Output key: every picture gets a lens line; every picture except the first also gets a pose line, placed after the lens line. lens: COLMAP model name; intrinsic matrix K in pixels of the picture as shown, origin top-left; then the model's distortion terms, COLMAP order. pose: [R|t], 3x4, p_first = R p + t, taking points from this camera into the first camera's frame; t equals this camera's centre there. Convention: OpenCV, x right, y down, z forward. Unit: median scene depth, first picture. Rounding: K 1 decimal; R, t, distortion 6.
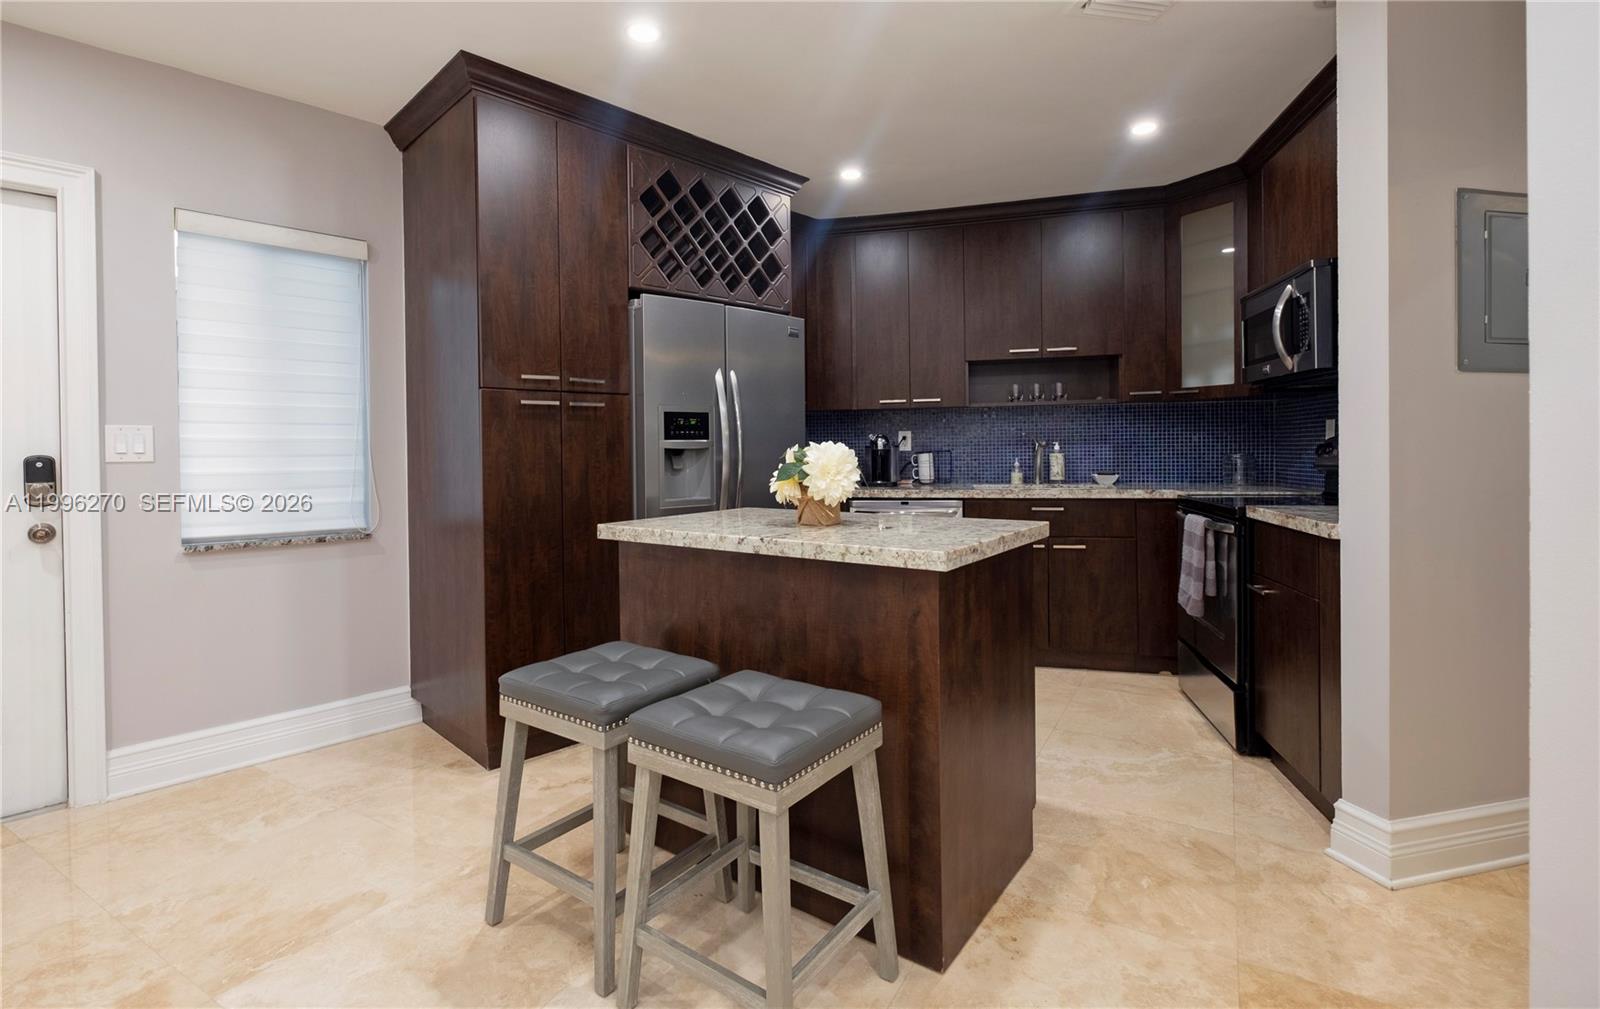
lens RADIAL K [[745.5, 0, 758.6], [0, 745.5, 457.2], [0, 0, 1]] dist [-0.002861, -0.000630]
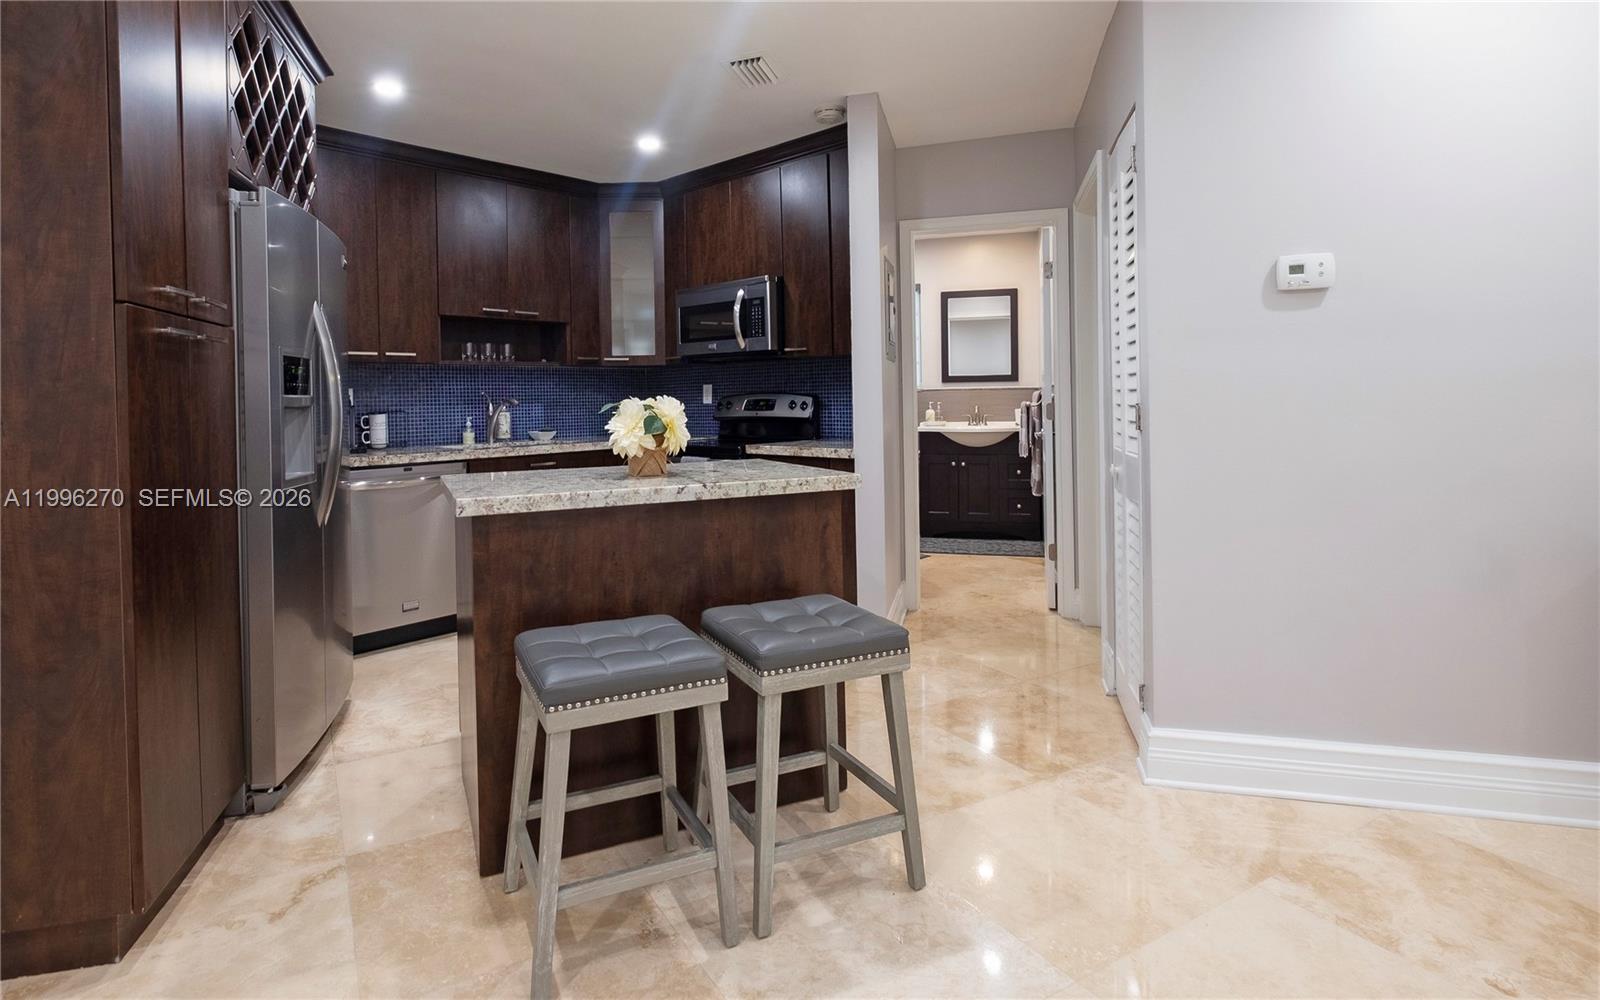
lens RADIAL K [[835.9, 0, 725.6], [0, 835.9, 405.7], [0, 0, 1]] dist [0.000031, -0.005607]
pose [[0.487616, -0.002233, 0.873055, -0.643097], [0.021724, 0.999718, -0.009576, 0.004600], [-0.872788, 0.023636, 0.487527, 0.240440]]
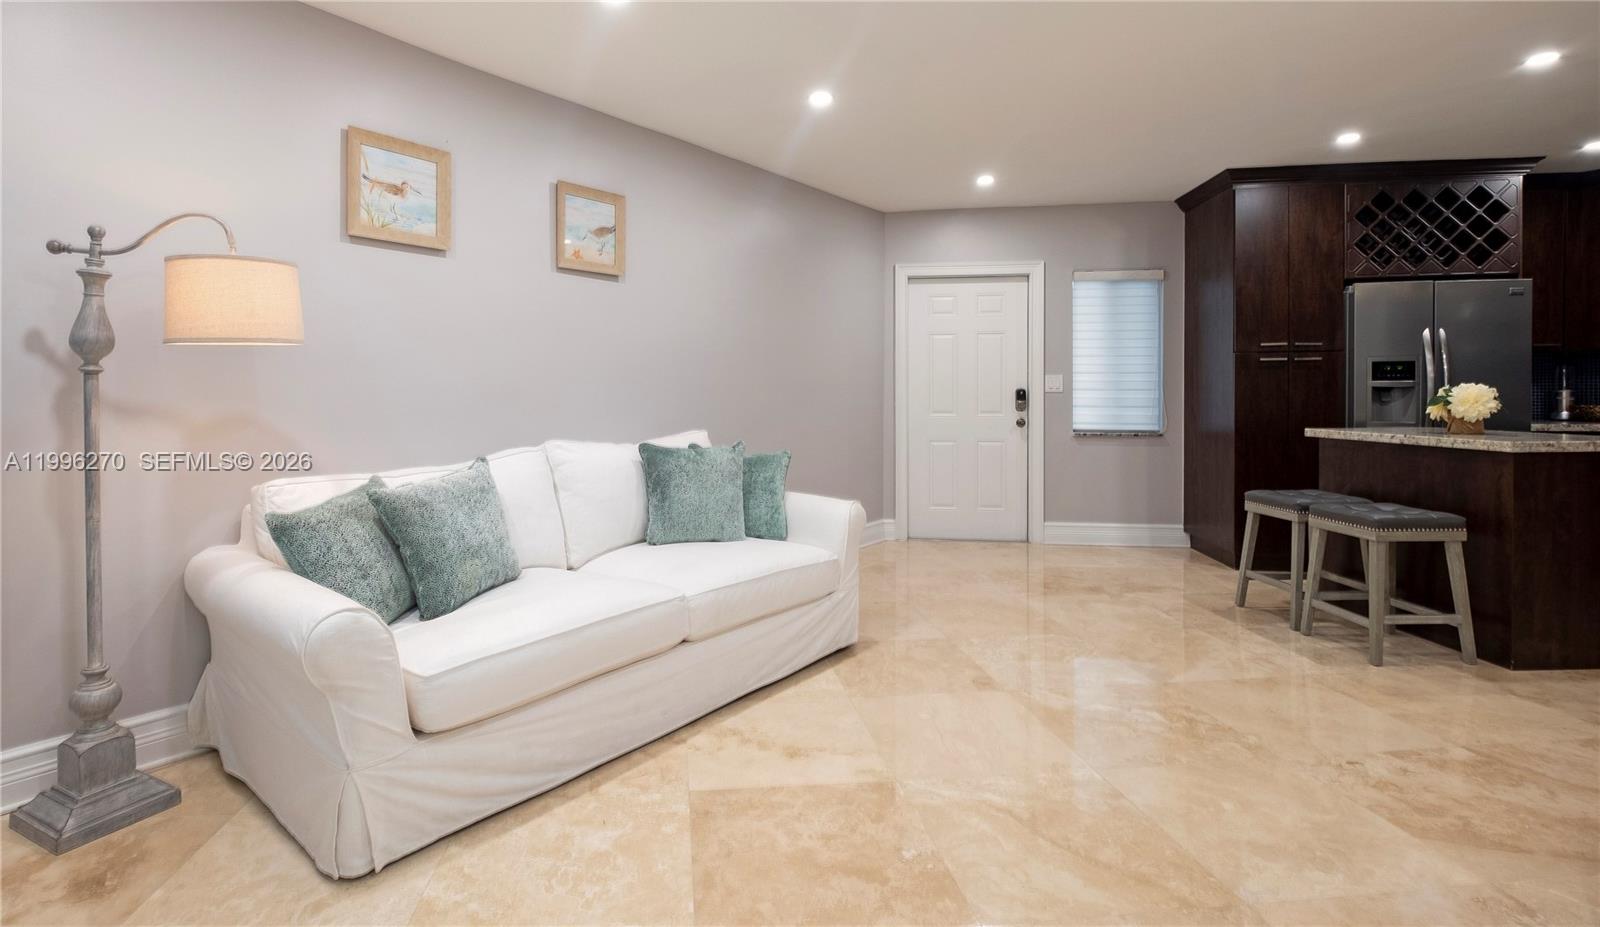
lens RADIAL K [[758.5, 0, 751.3], [0, 758.5, 402.1], [0, 0, 1]] dist [-0.004245, -0.001452]
pose [[0.616711, 0.019239, -0.786954, 0.298978], [-0.010458, 0.999813, 0.016247, 0.007348], [0.787120, -0.001790, 0.616797, -0.899858]]
